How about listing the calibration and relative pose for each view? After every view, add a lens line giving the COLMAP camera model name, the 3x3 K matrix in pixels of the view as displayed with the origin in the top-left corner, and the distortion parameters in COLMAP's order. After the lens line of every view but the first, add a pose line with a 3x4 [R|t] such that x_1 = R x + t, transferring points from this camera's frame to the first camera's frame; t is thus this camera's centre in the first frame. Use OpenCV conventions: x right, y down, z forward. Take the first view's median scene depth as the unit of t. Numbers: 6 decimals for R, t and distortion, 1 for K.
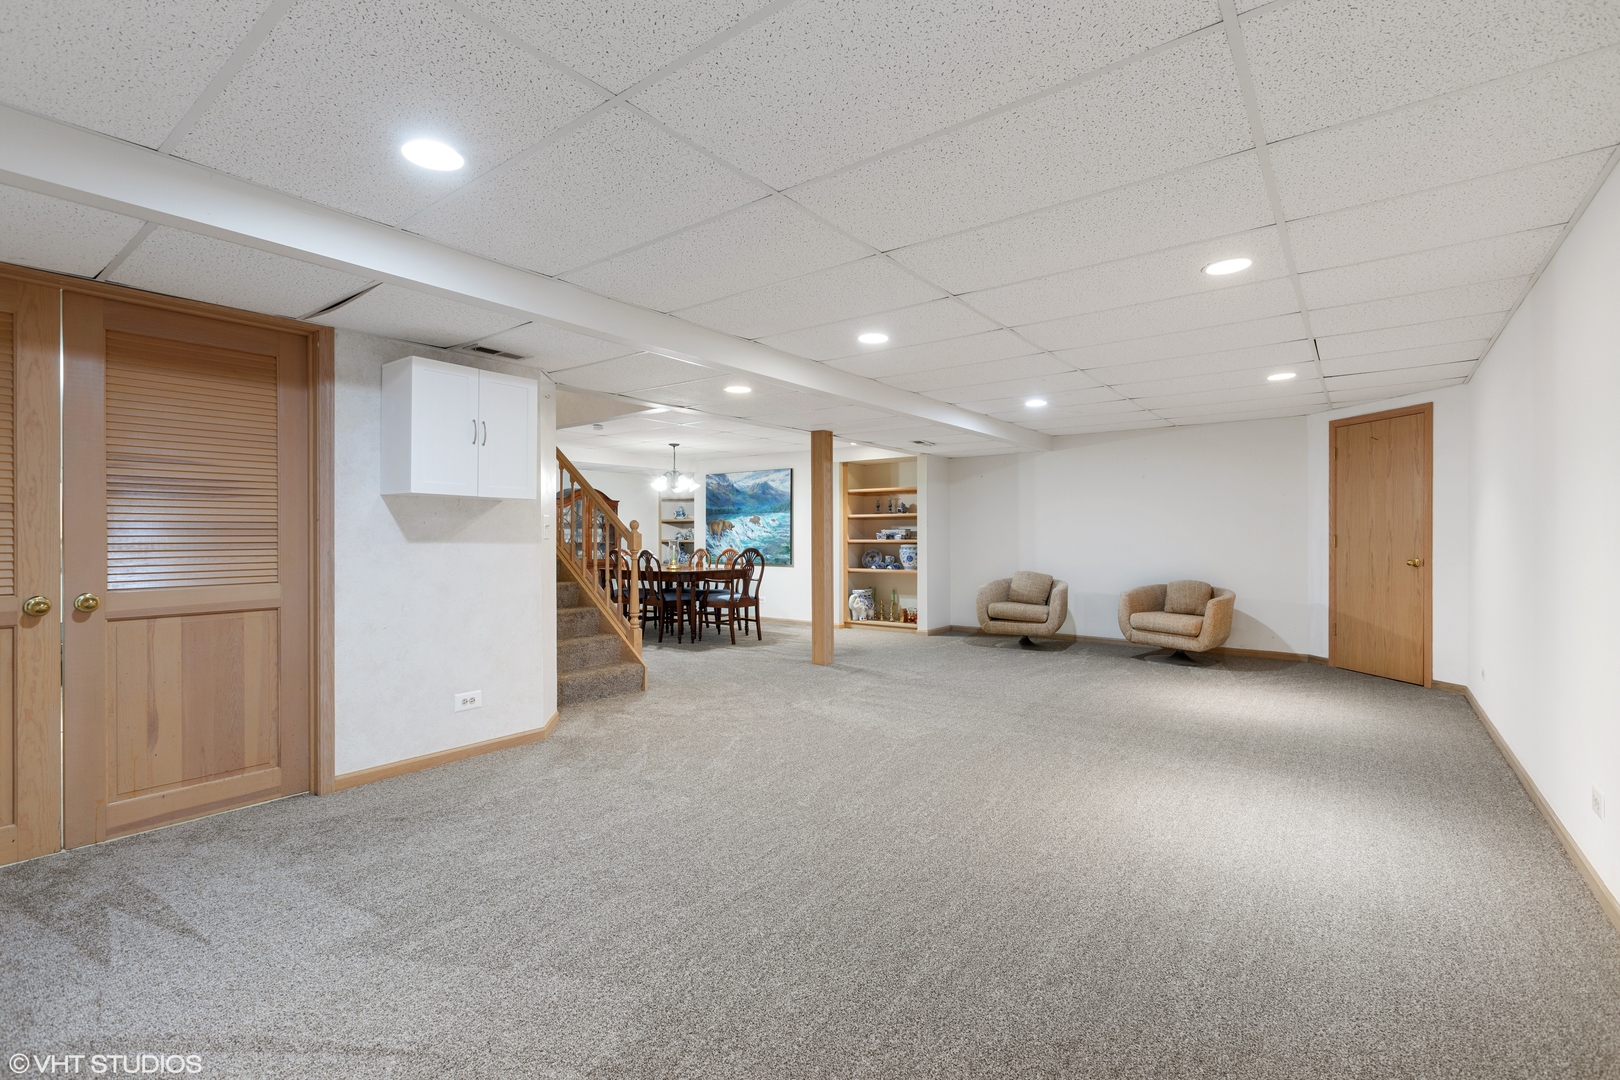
lens RADIAL K [[723.3, 0, 810.0], [0, 723.3, 540.0], [0, 0, 1]] dist [0.001256, 0.000684]
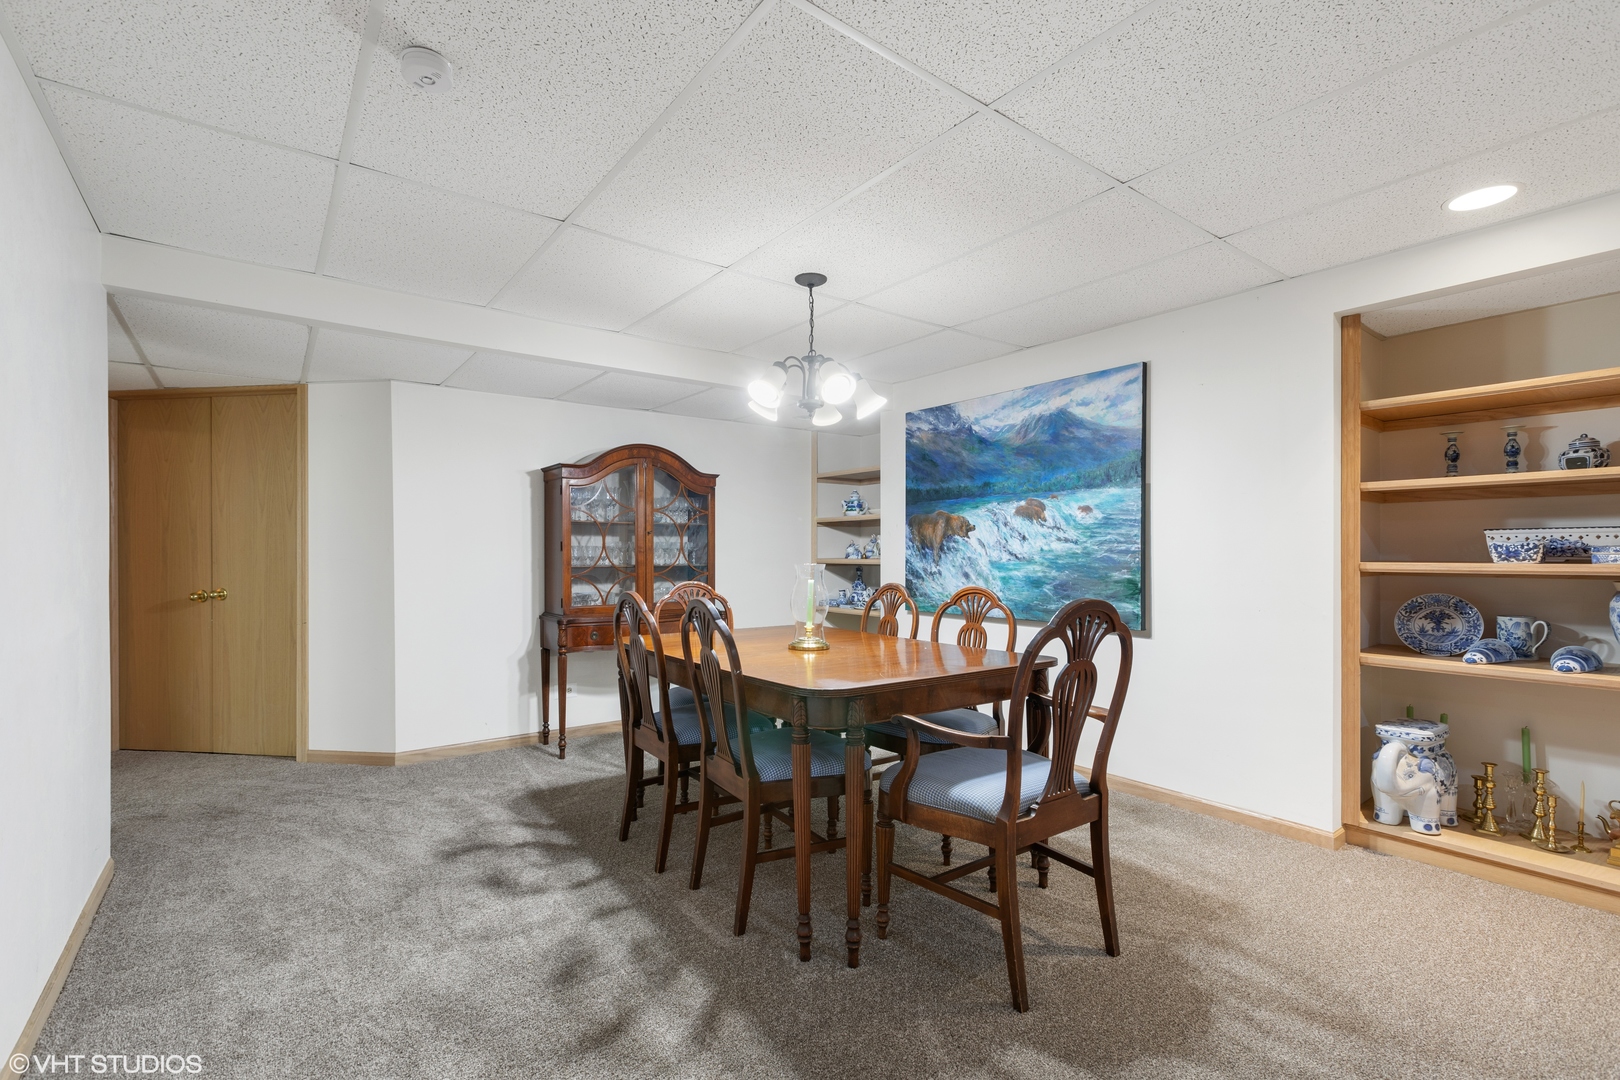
lens RADIAL K [[723.3, 0, 810.0], [0, 723.3, 540.0], [0, 0, 1]] dist [0.001256, 0.000684]
pose [[0.961390, -0.001427, -0.275185, -0.084912], [-0.005504, 0.999687, -0.024413, -0.001332], [0.275133, 0.024986, 0.961081, 0.603094]]
